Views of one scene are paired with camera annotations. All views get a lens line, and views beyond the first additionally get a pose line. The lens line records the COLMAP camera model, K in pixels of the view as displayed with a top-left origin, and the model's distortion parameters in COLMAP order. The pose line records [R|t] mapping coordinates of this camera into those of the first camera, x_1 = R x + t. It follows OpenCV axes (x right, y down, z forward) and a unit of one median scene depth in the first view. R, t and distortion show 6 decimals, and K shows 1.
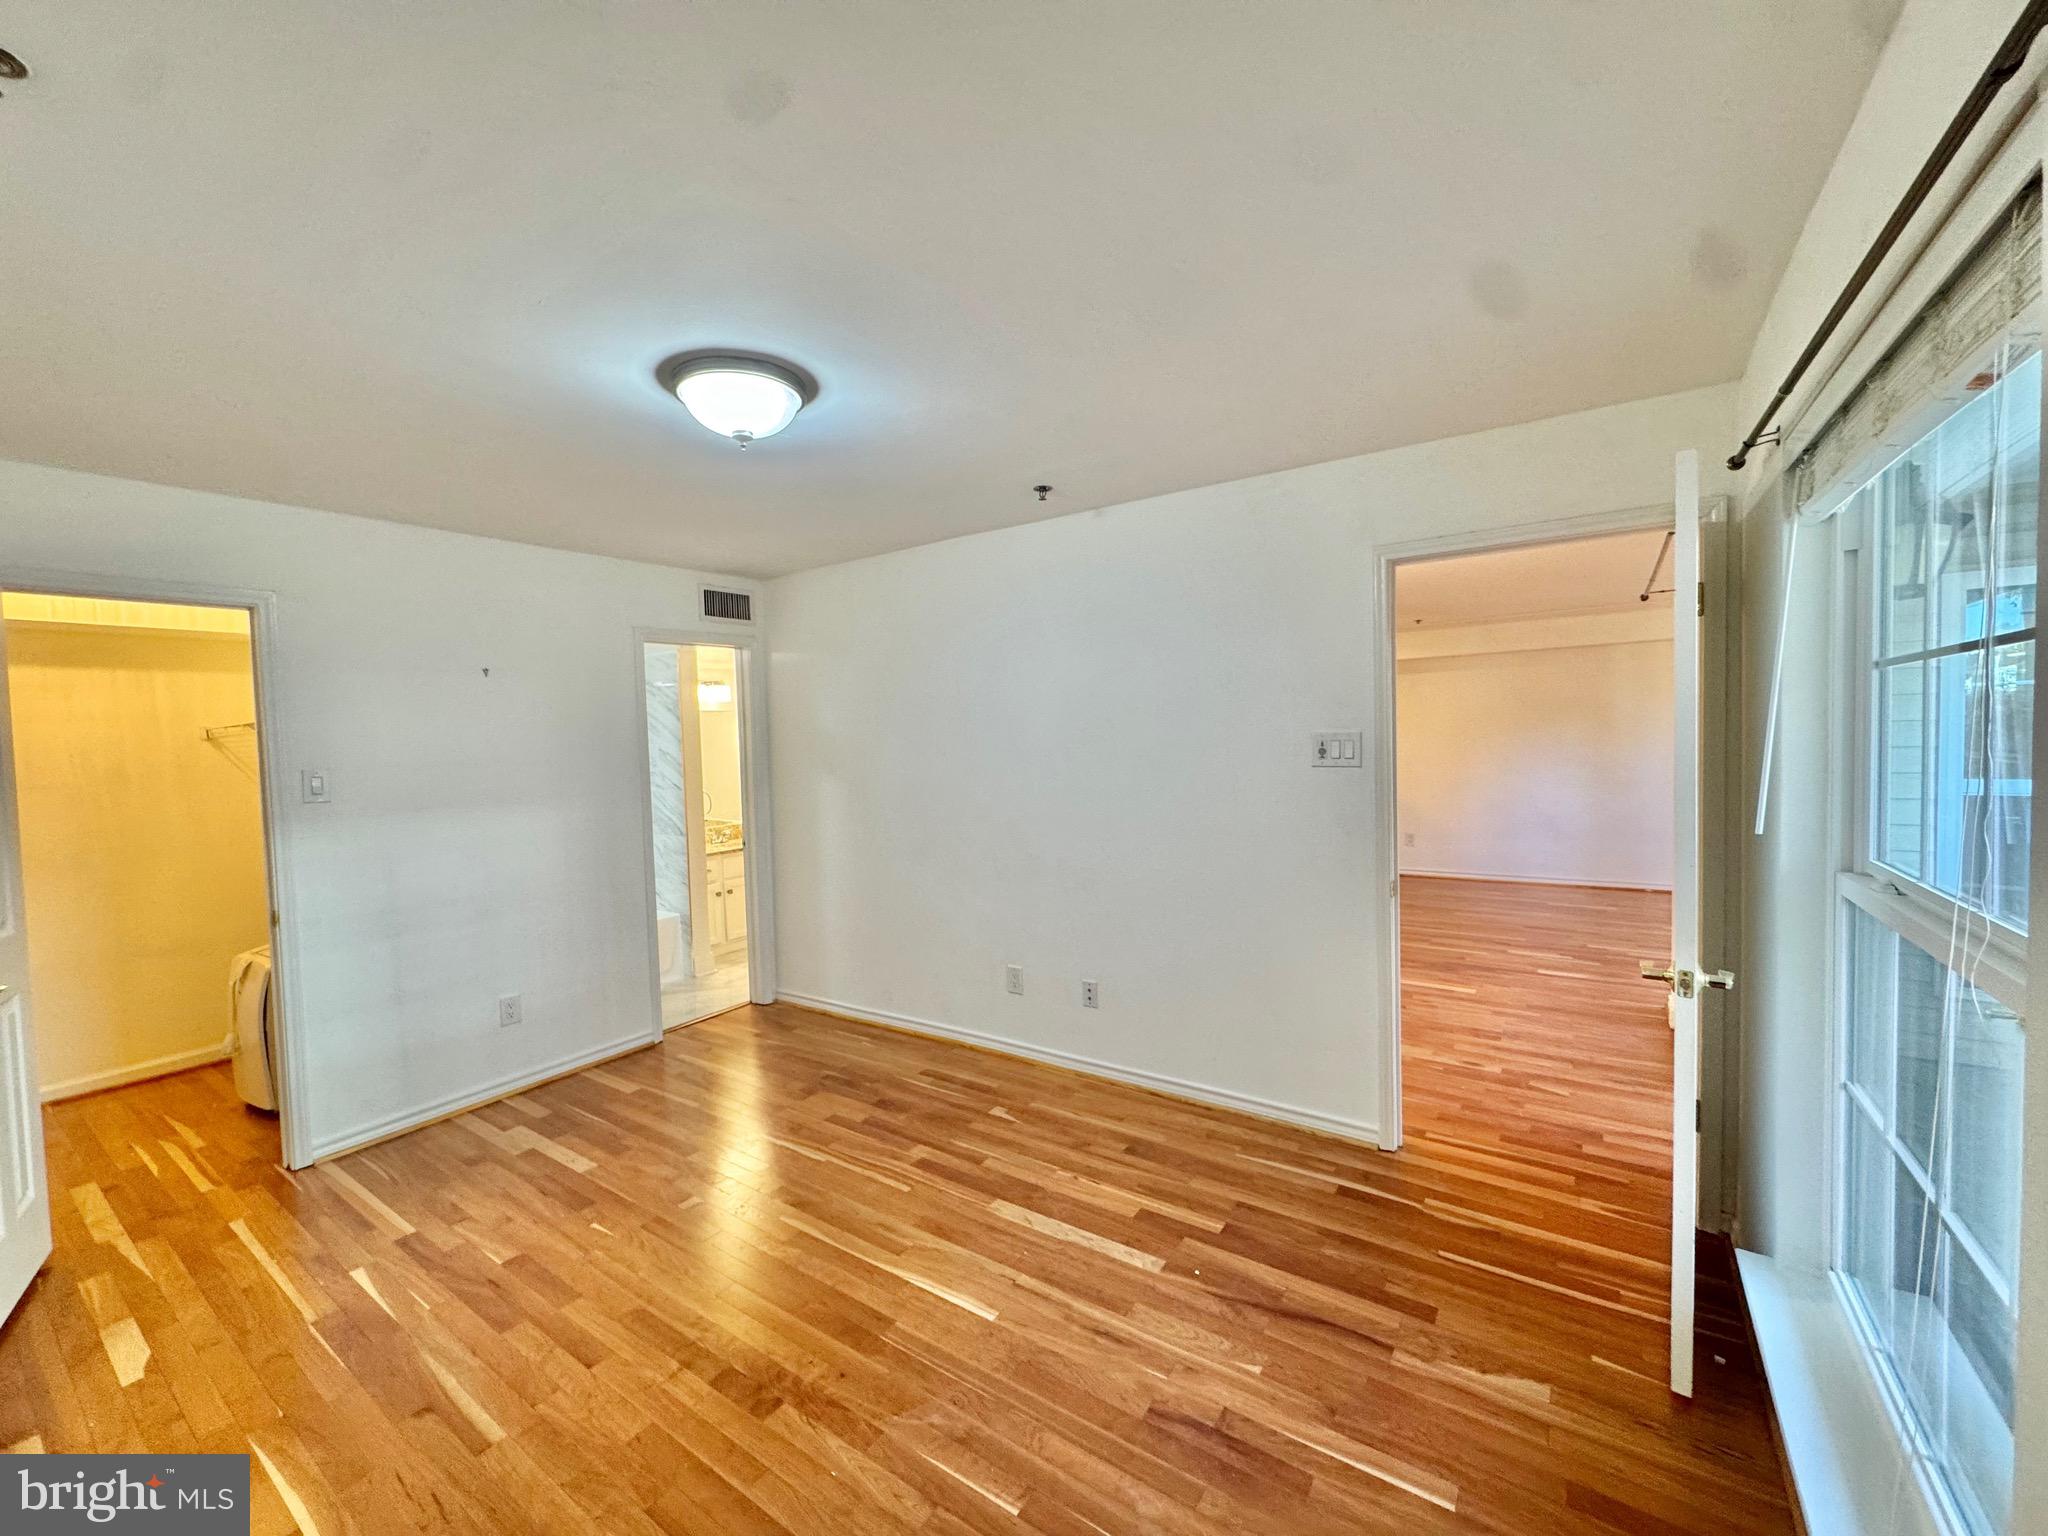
lens RADIAL K [[818.9, 0, 1027.5], [0, 818.9, 764.4], [0, 0, 1]] dist [-0.004597, 0.000430]
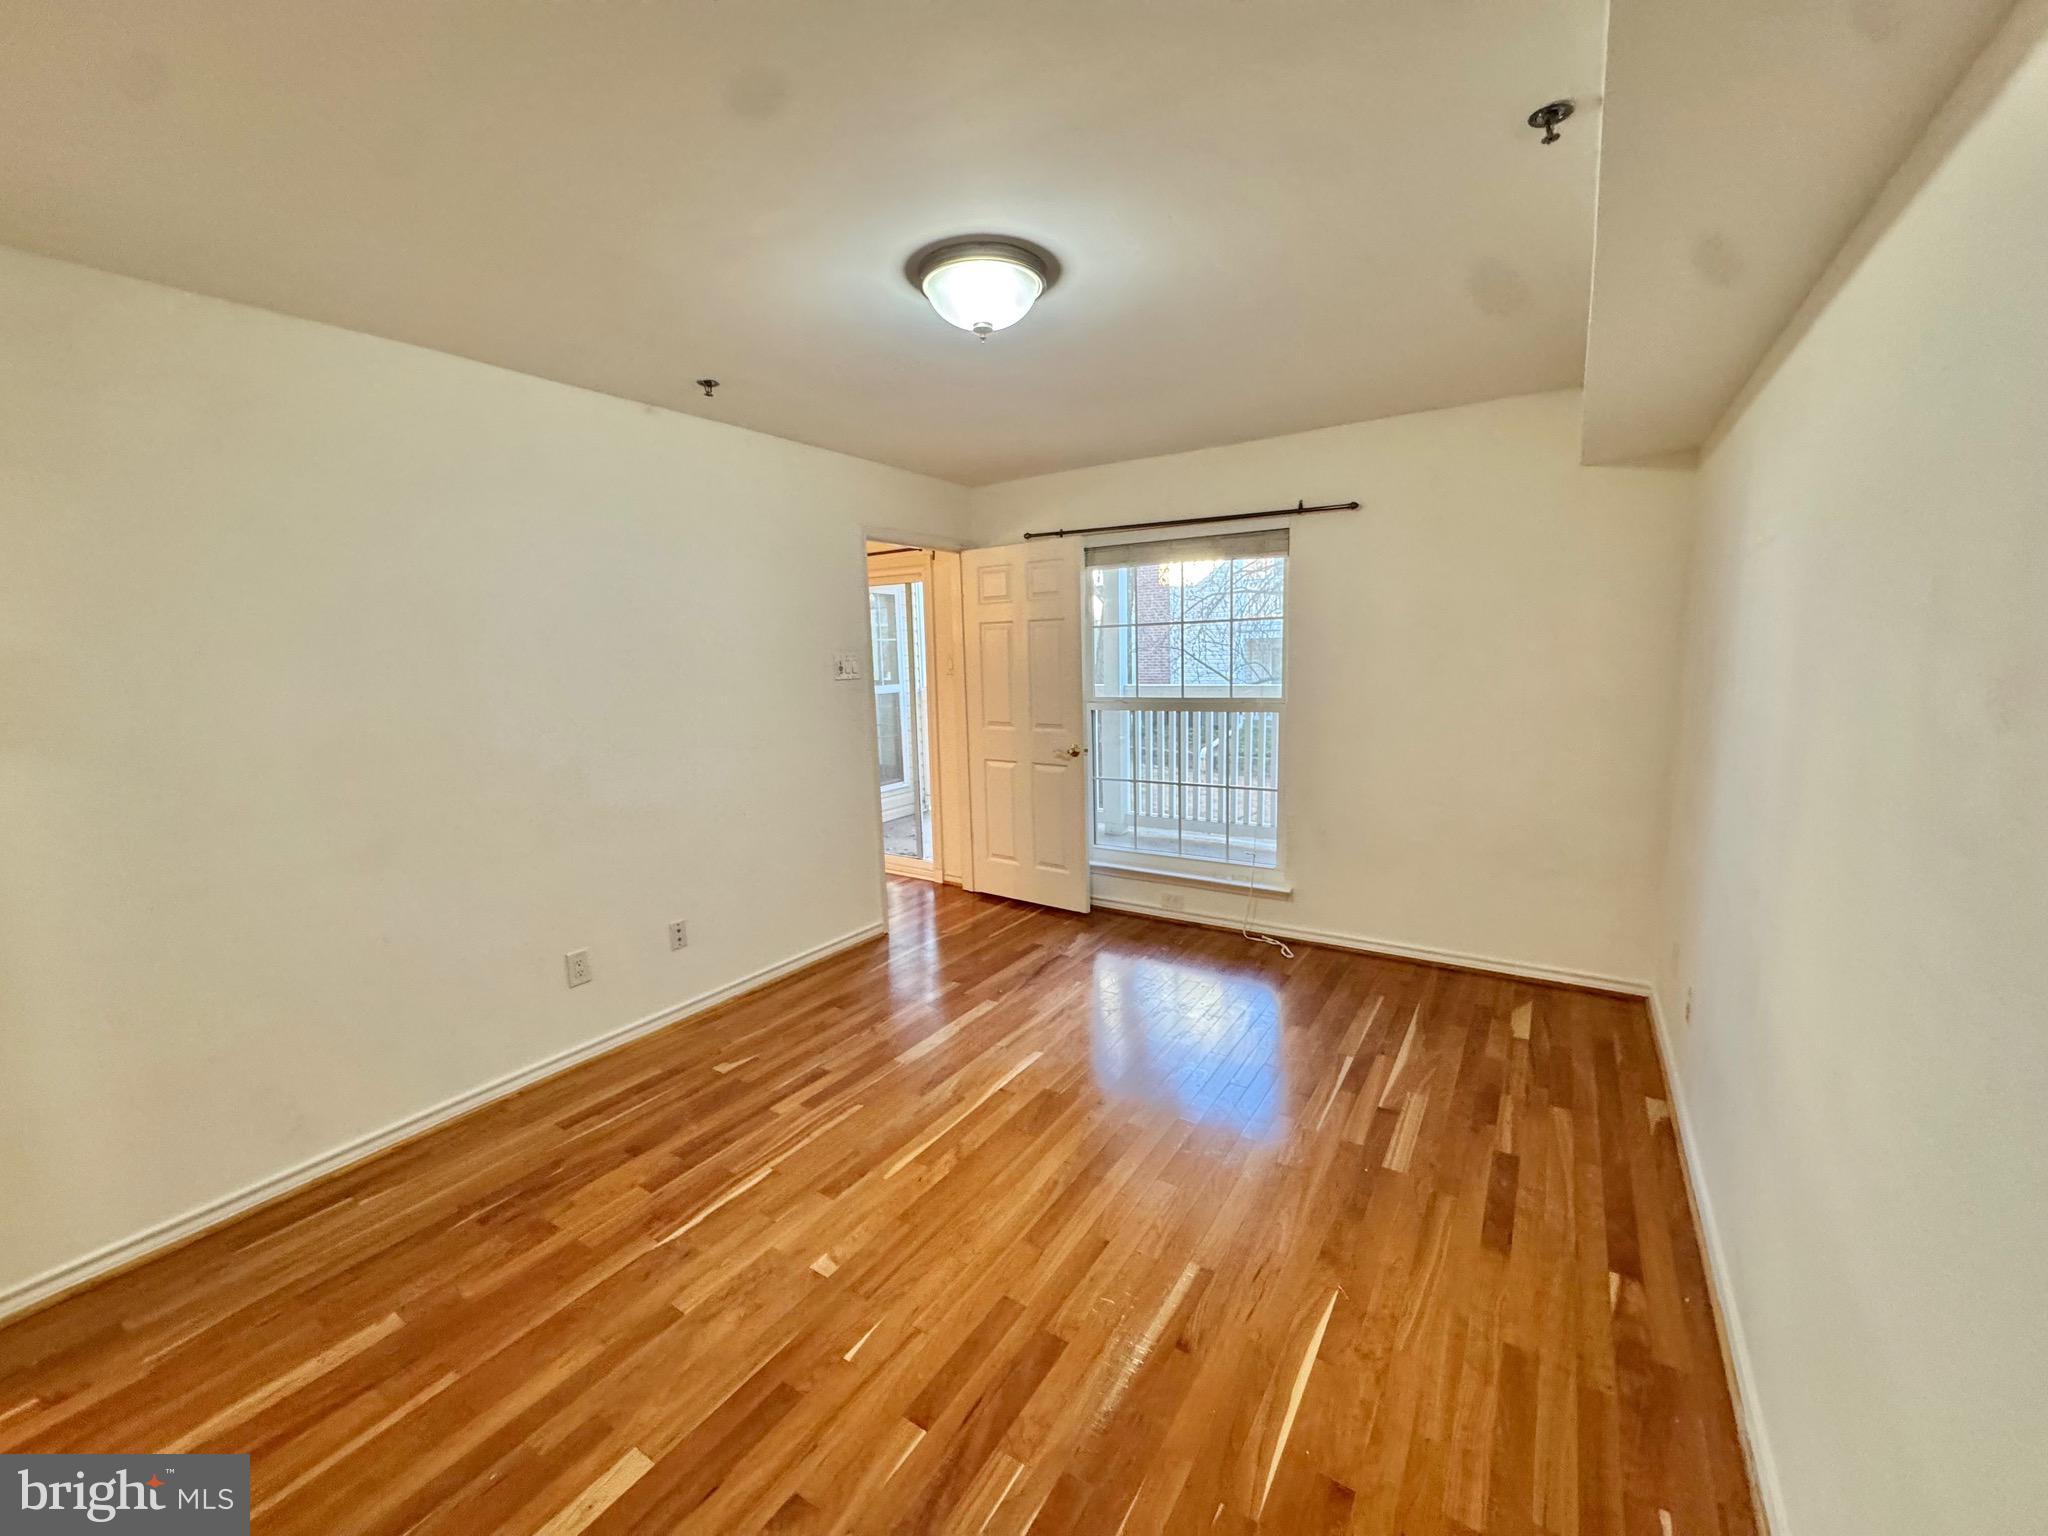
lens RADIAL K [[818.9, 0, 1032.0], [0, 818.9, 760.0], [0, 0, 1]] dist [-0.004597, 0.000430]
pose [[-0.032640, -0.105595, 0.993873, -0.952047], [0.062724, 0.992227, 0.107480, 0.008701], [-0.997497, 0.065848, -0.025763, 0.686482]]
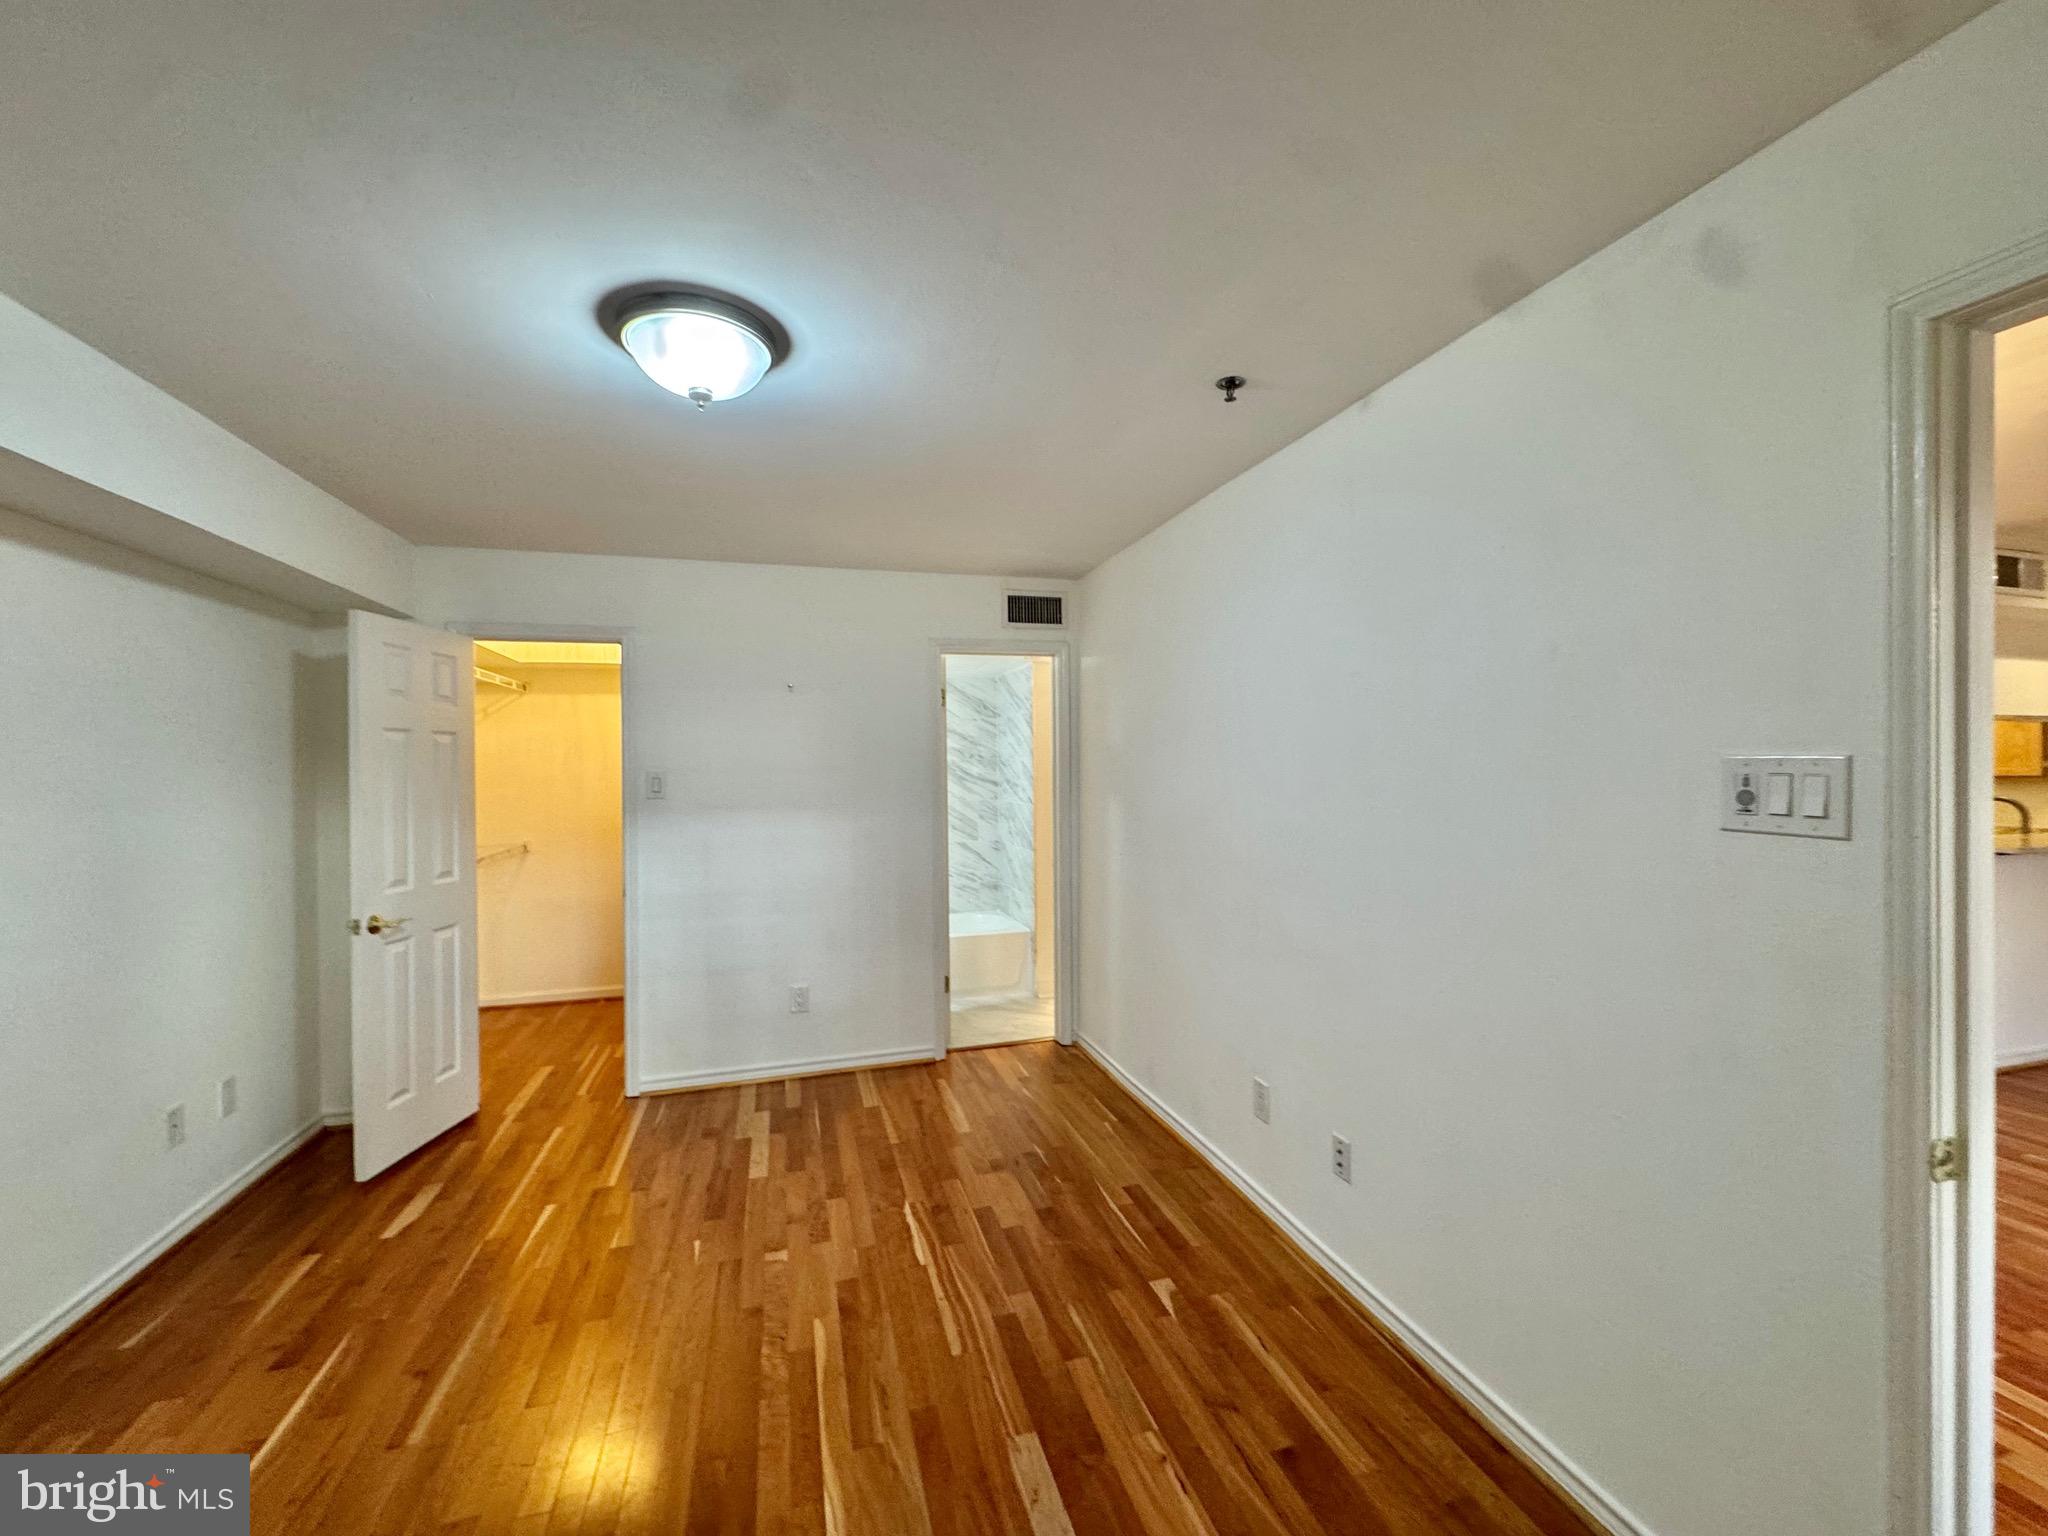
lens RADIAL K [[818.9, 0, 1026.2], [0, 818.9, 765.4], [0, 0, 1]] dist [-0.004597, 0.000430]
pose [[0.779181, 0.024428, -0.626322, 0.313169], [-0.035492, 0.999357, -0.005176, -0.016266], [0.625793, 0.026262, 0.779547, 0.382620]]
